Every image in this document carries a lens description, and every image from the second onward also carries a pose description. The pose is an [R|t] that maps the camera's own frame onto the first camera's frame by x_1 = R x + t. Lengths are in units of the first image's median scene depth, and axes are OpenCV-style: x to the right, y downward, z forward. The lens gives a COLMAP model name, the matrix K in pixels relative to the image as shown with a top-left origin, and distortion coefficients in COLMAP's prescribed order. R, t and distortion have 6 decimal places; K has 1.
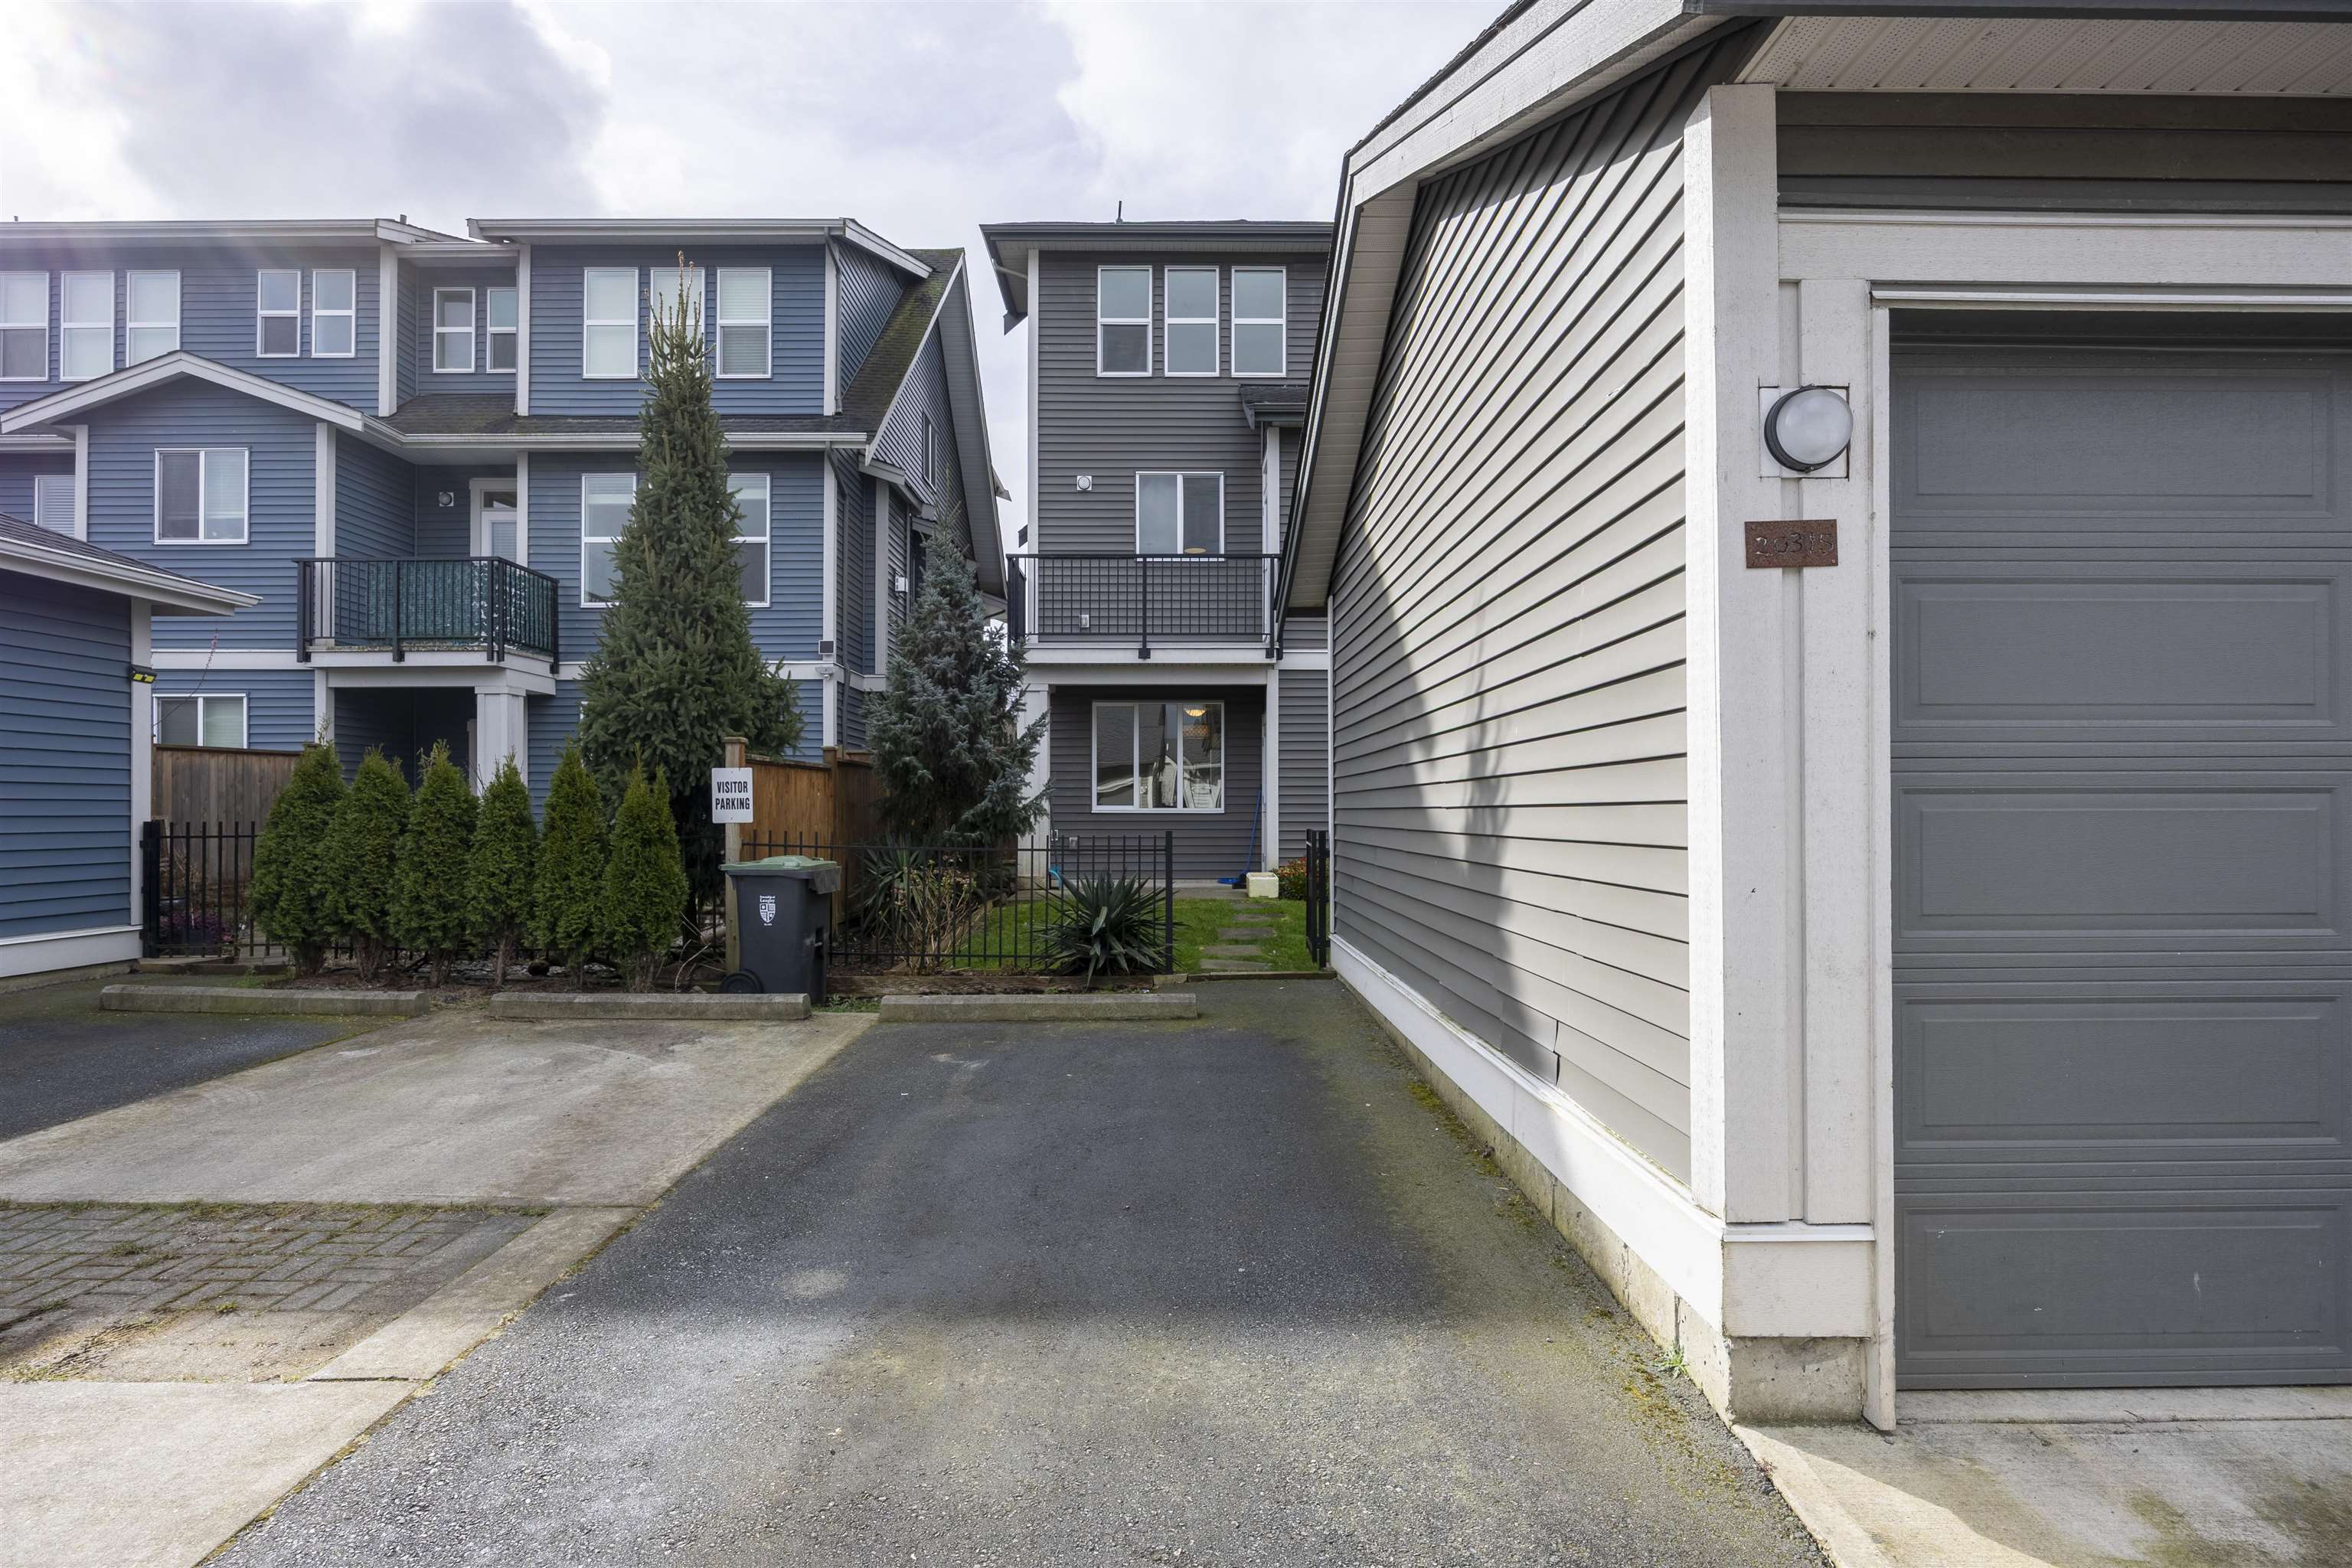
lens RADIAL K [[1203.7, 0, 1180.7], [0, 1203.7, 801.3], [0, 0, 1]] dist [-0.002609, 0.000182]
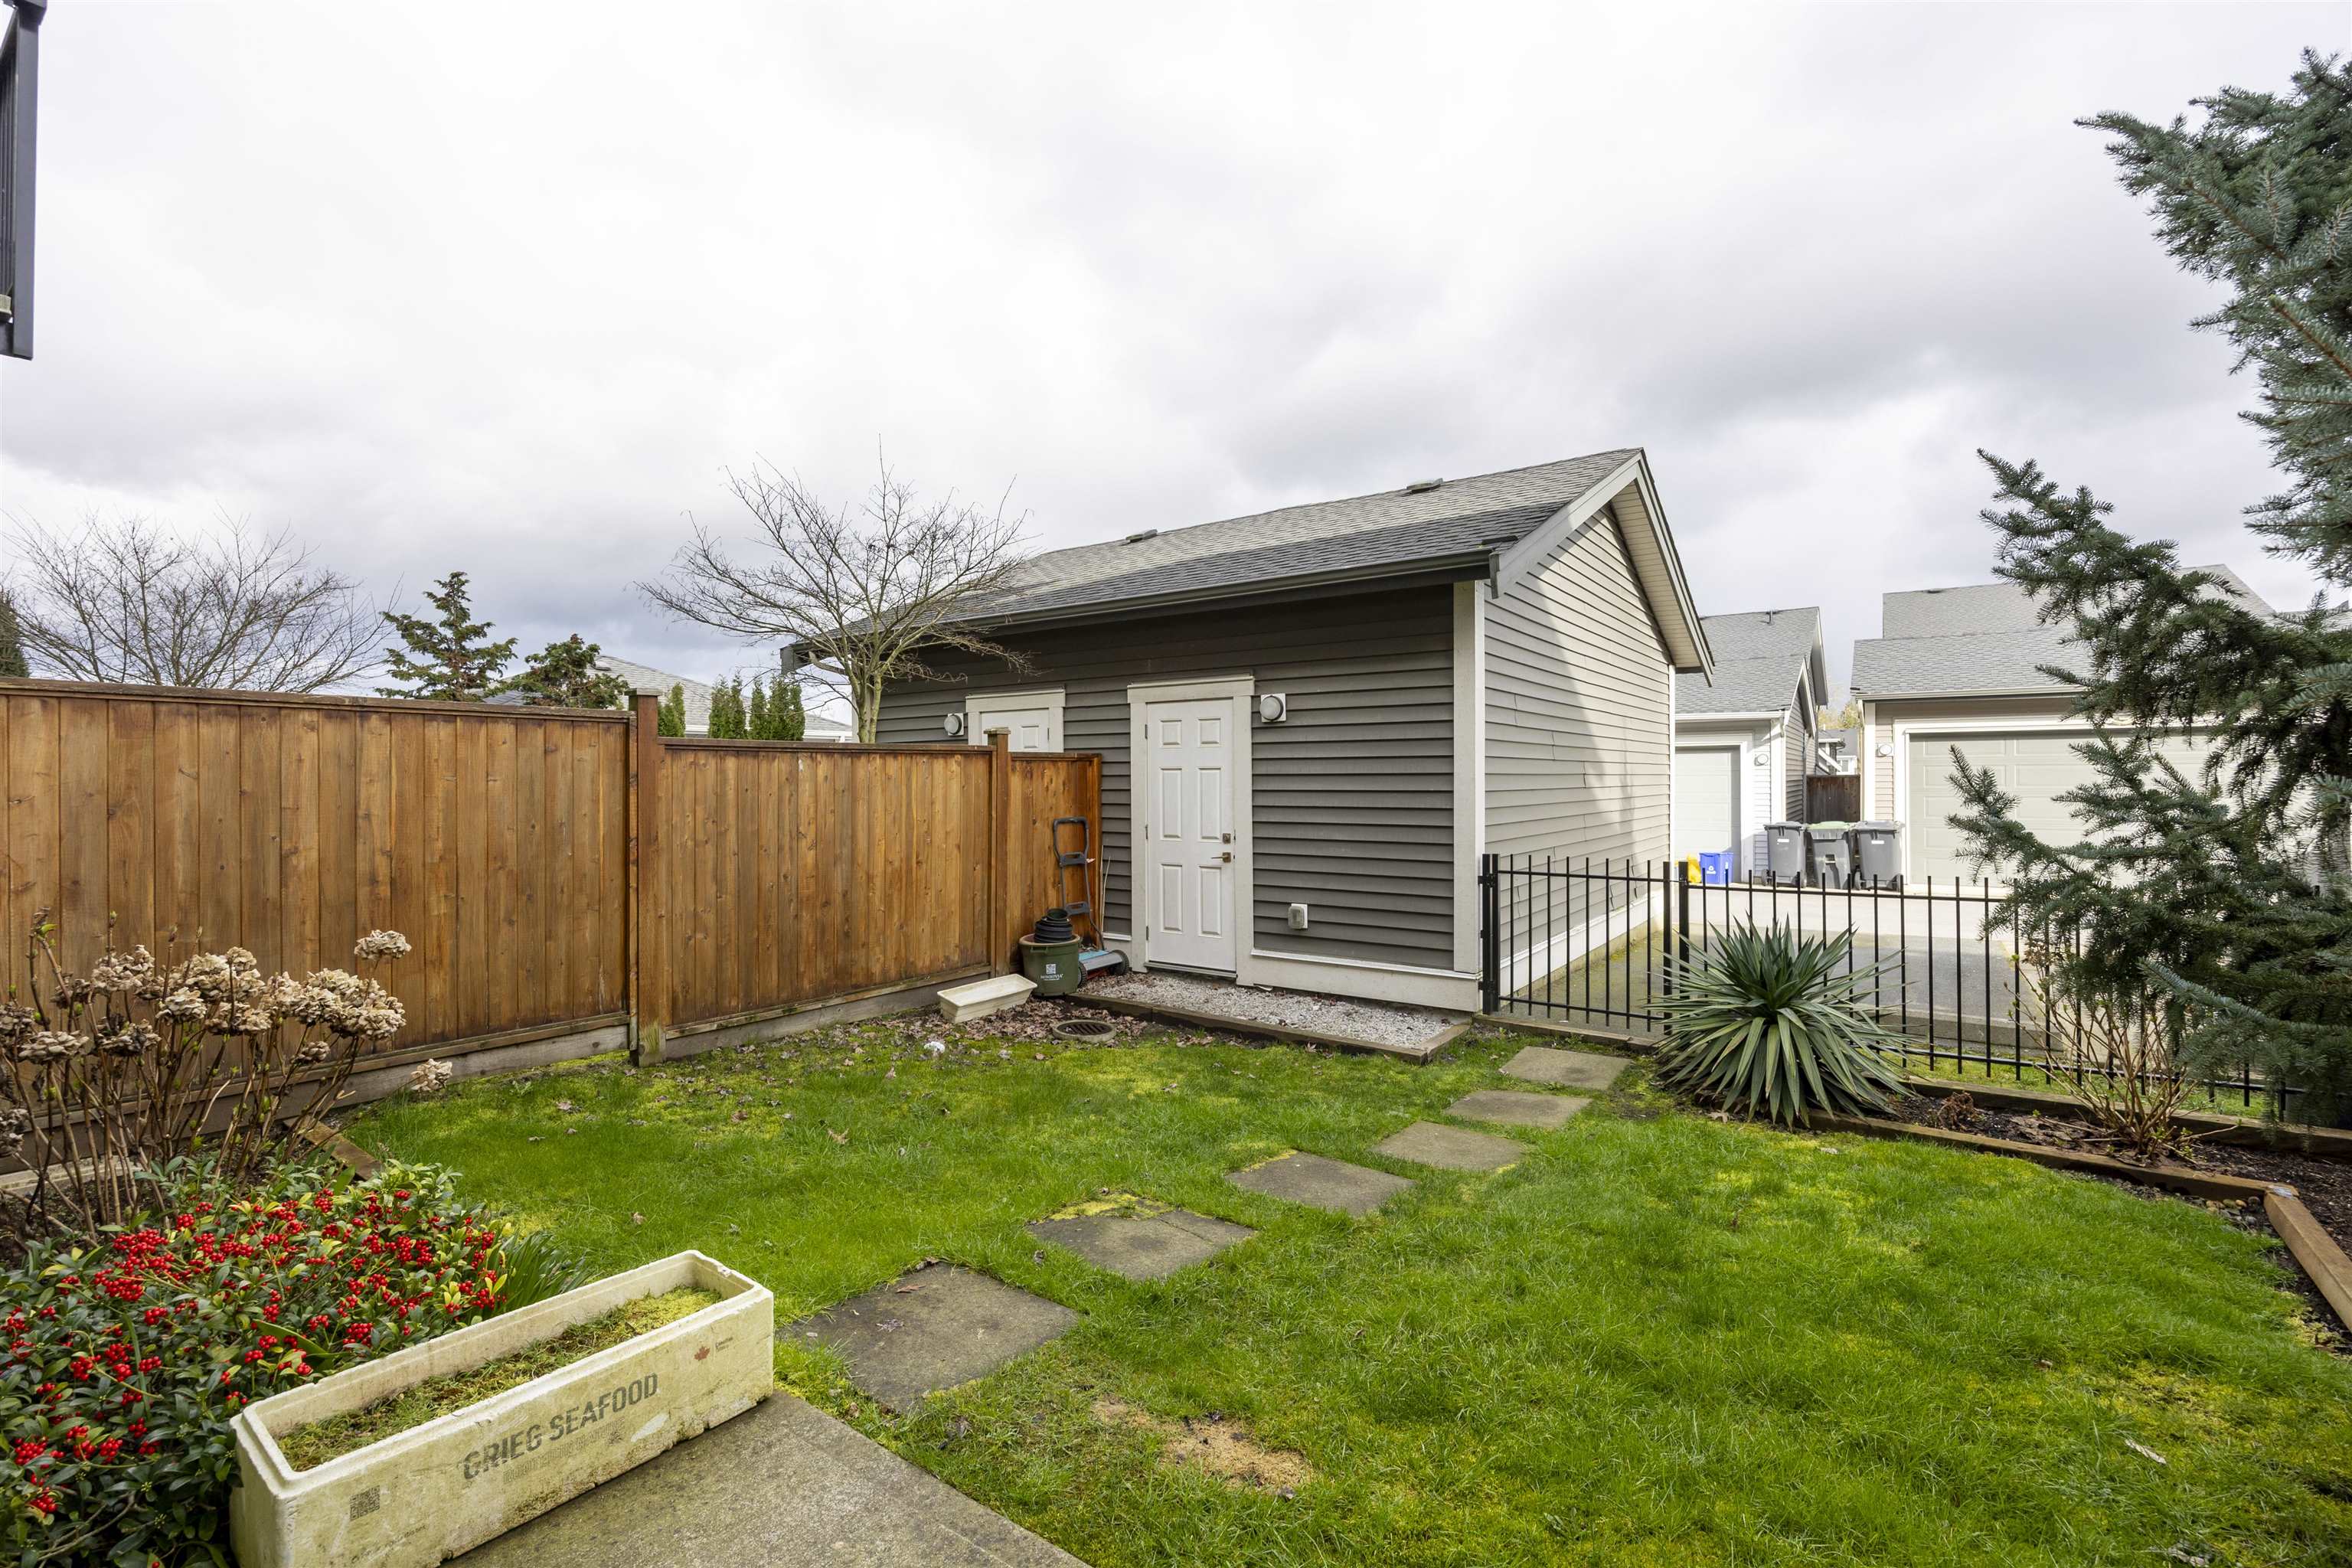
lens RADIAL K [[992.3, 0, 1176.0], [0, 992.3, 784.0], [0, 0, 1]] dist [-0.023971, 0.000591]
pose [[-0.793368, 0.003869, 0.608730, -0.127434], [0.001719, 0.999990, -0.004116, -0.020822], [-0.608740, -0.002219, -0.793367, 1.643388]]
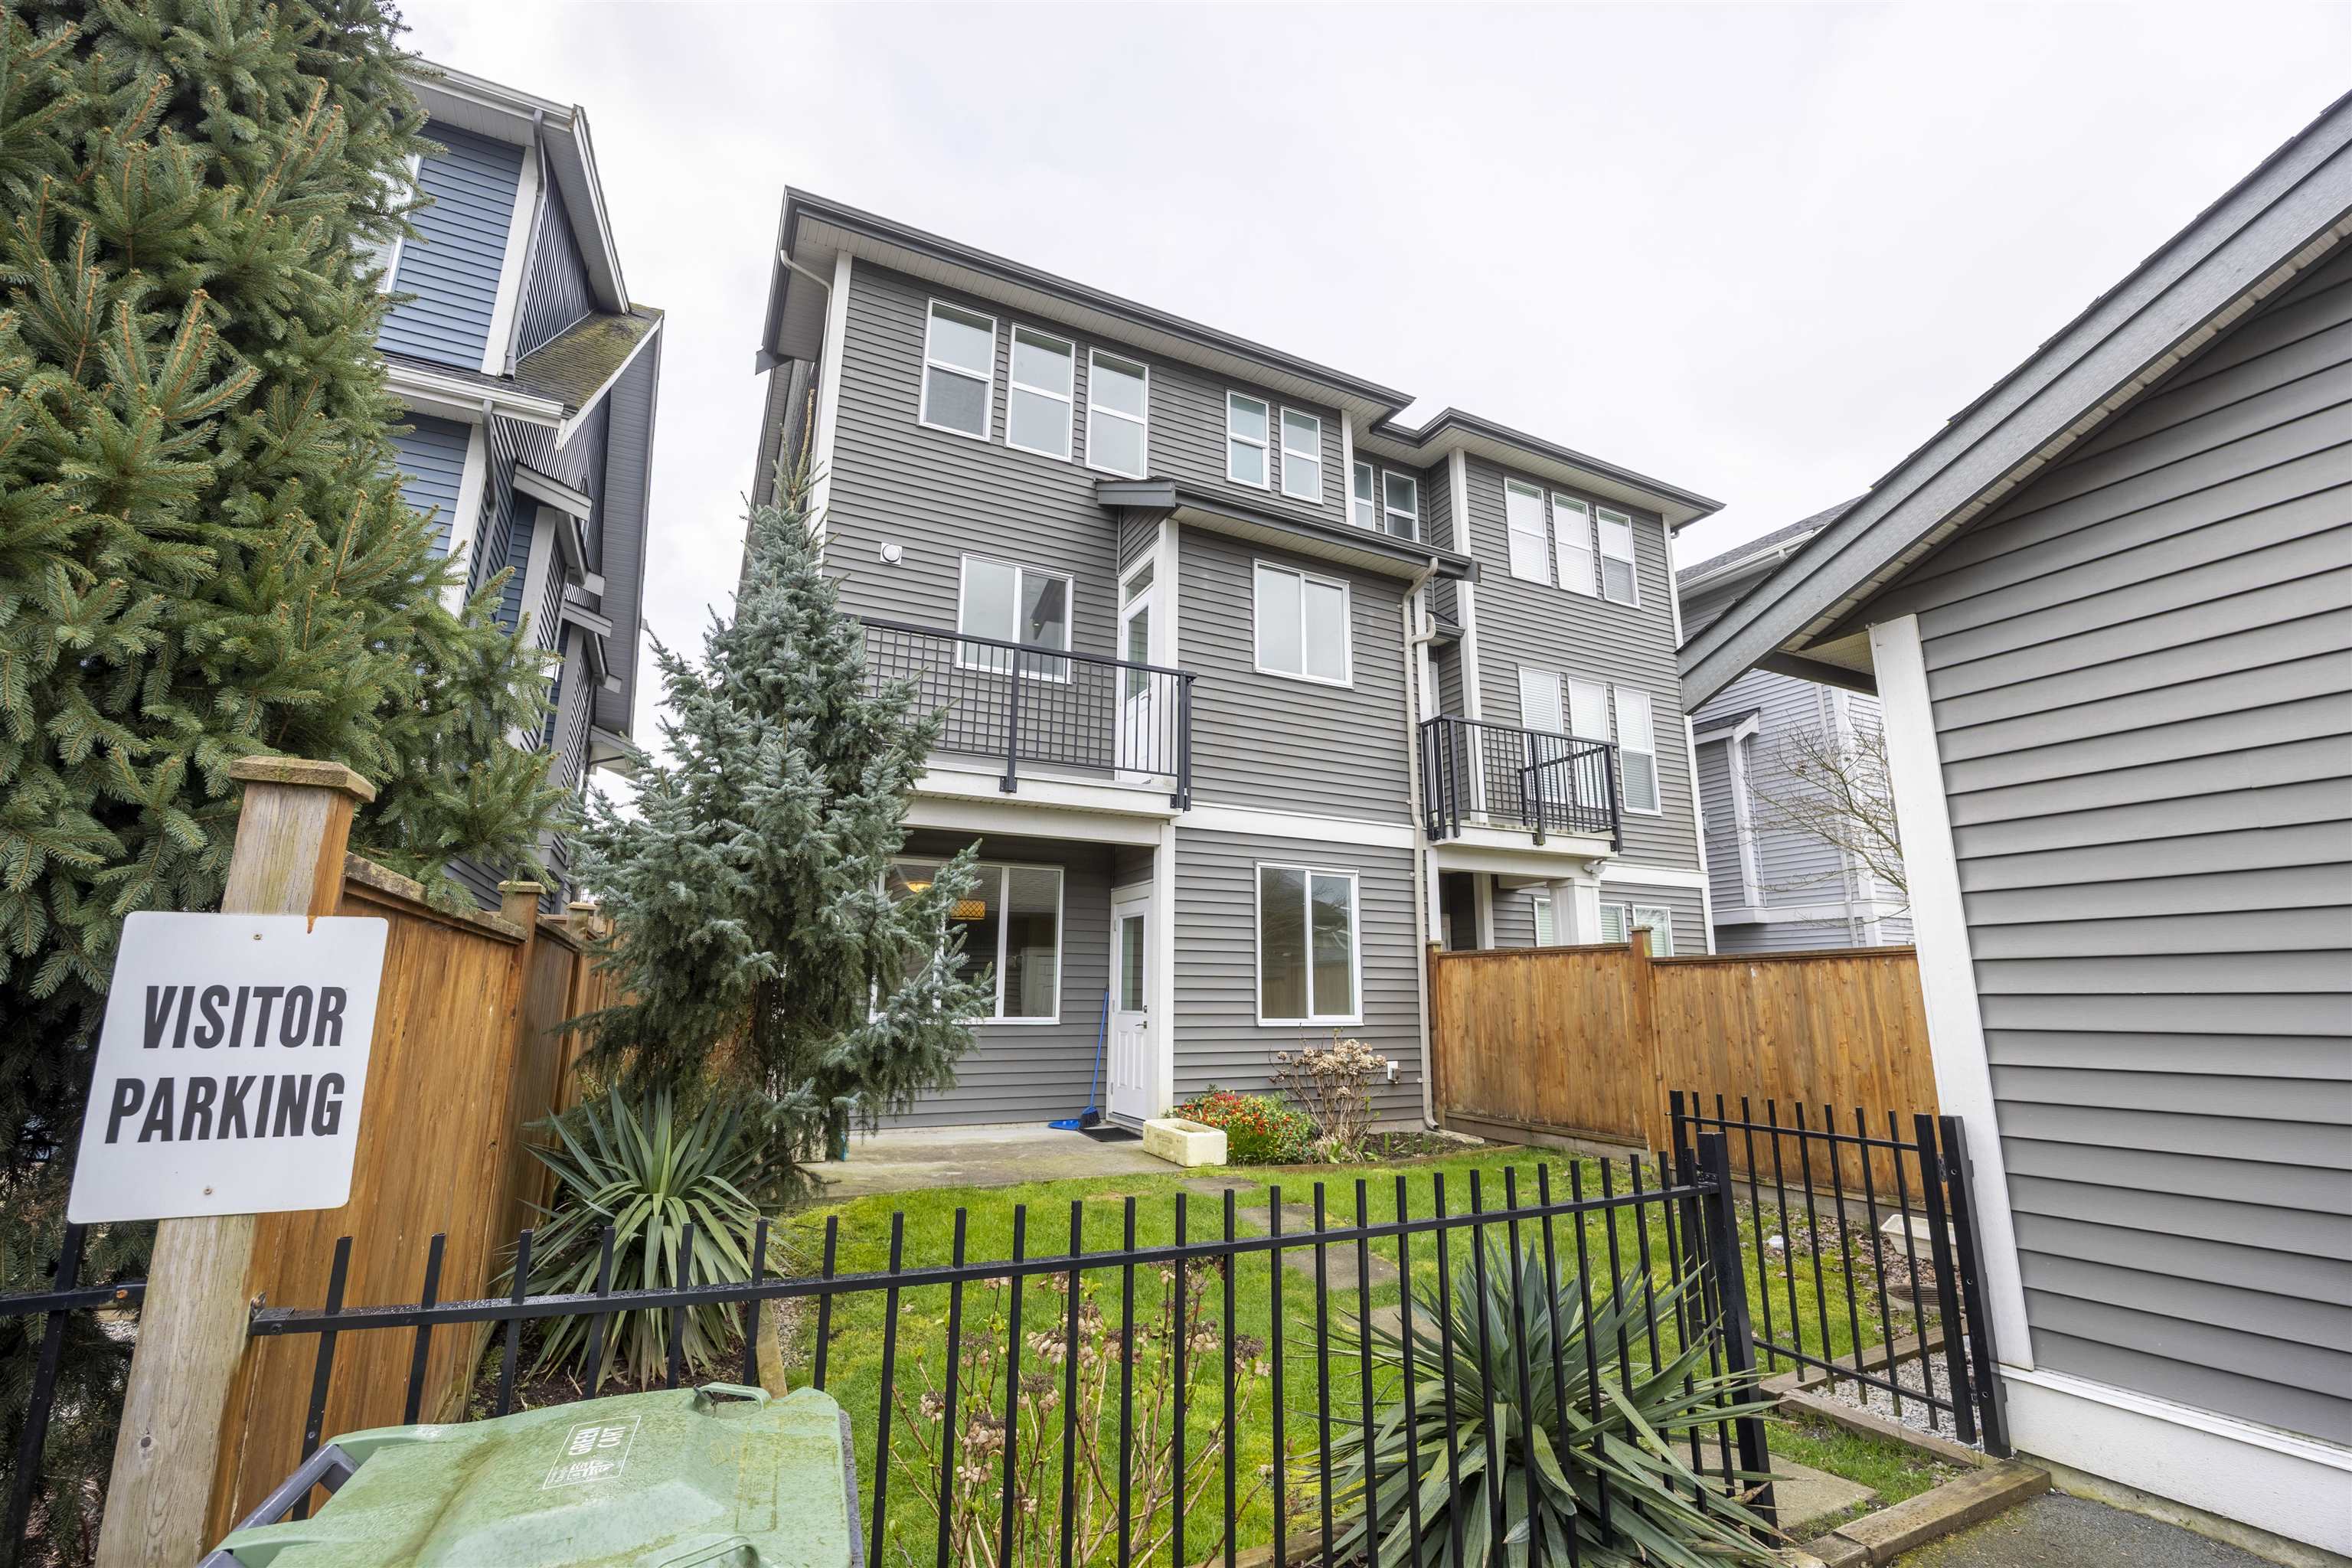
lens RADIAL K [[992.3, 0, 1176.0], [0, 992.3, 784.0], [0, 0, 1]] dist [-0.023971, 0.000591]
pose [[0.897851, 0.100556, 0.428663, -0.298854], [-0.011792, 0.978714, -0.204889, -0.017464], [-0.440141, 0.178905, 0.879926, 0.765872]]
